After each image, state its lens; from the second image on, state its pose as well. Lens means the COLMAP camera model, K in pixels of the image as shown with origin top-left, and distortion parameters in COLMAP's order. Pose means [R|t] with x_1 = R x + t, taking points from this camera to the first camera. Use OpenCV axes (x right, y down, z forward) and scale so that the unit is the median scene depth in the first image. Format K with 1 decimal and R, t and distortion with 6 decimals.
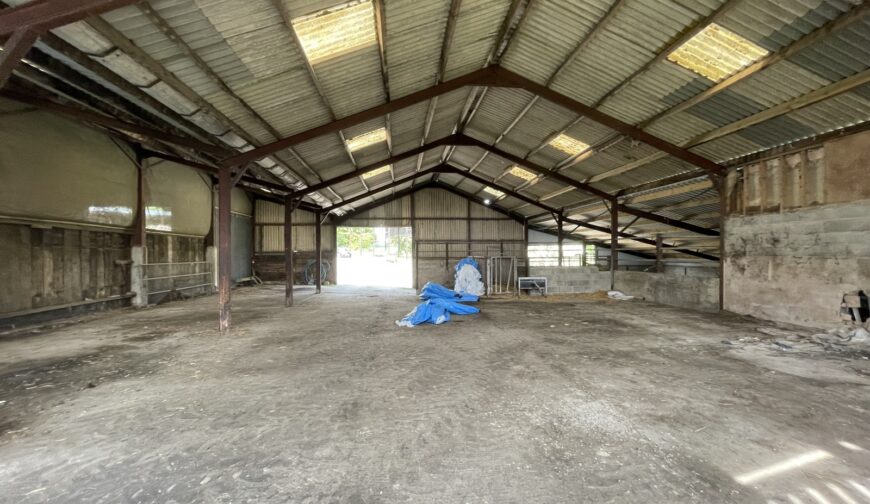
lens RADIAL K [[355.7, 0, 435.0], [0, 355.7, 252.0], [0, 0, 1]] dist [-0.002003, -0.000260]
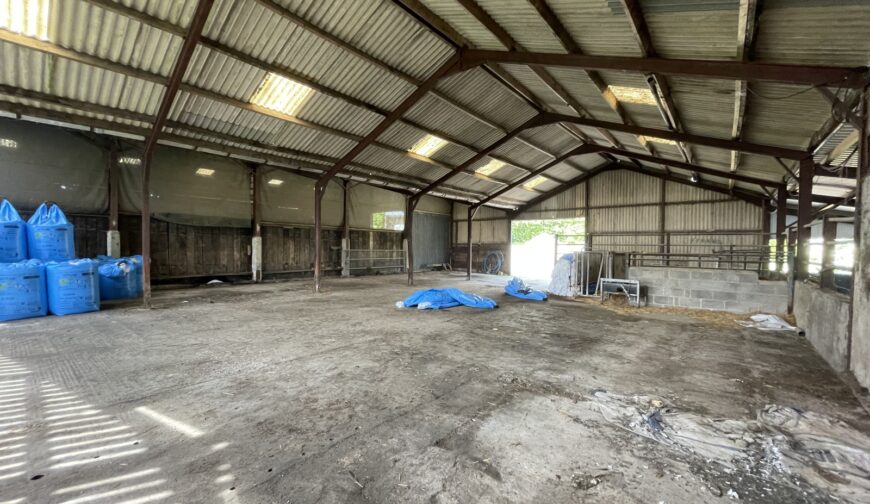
lens RADIAL K [[355.7, 0, 435.0], [0, 355.7, 252.0], [0, 0, 1]] dist [-0.002003, -0.000260]
pose [[0.681152, 0.027969, -0.731608, 0.351781], [-0.015464, 0.999597, 0.023816, 0.000498], [0.731979, -0.004909, 0.681310, 0.122857]]
